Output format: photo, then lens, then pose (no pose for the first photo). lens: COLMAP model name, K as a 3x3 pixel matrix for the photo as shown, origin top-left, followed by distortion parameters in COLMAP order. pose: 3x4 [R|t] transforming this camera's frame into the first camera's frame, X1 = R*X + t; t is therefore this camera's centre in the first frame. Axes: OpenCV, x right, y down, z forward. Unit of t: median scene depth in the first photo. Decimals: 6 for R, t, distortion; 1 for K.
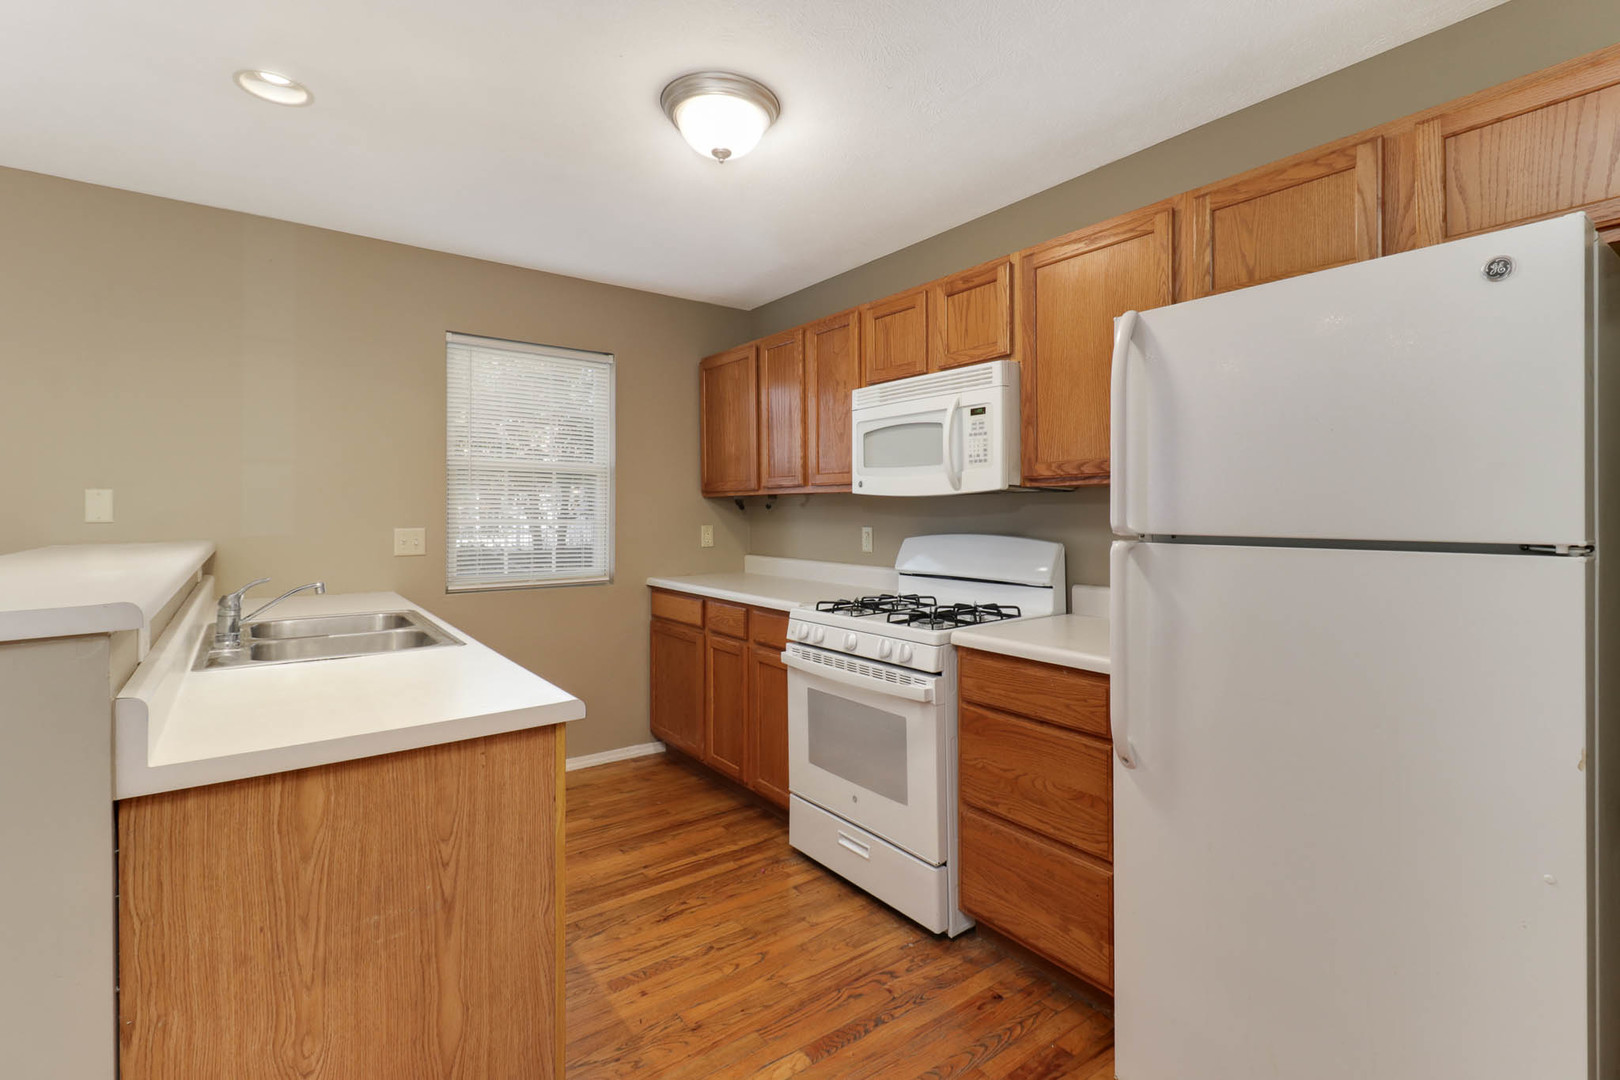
lens RADIAL K [[772.4, 0, 784.8], [0, 772.4, 506.5], [0, 0, 1]] dist [-0.000298, -0.000069]
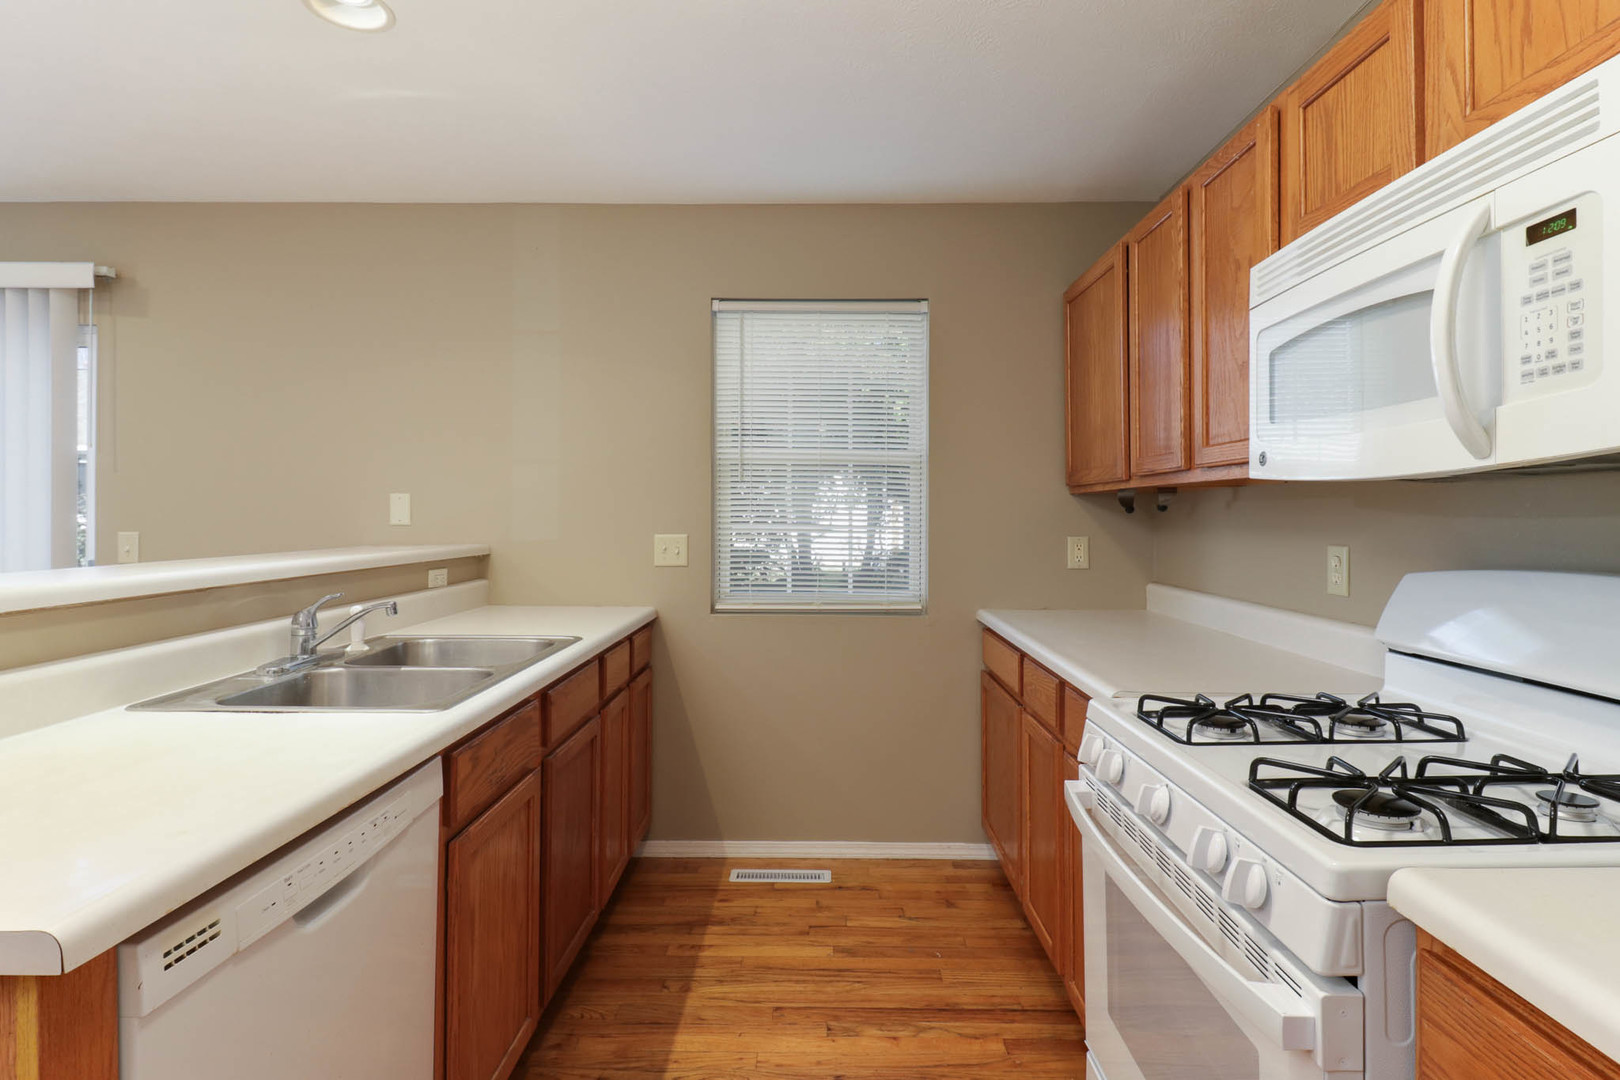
lens RADIAL K [[793.1, 0, 769.8], [0, 793.1, 512.1], [0, 0, 1]] dist [0.000929, -0.000096]
pose [[0.784129, -0.001197, -0.620597, 0.150226], [0.002470, 0.999996, 0.001192, 0.002768], [0.620594, -0.002468, 0.784129, 0.384120]]
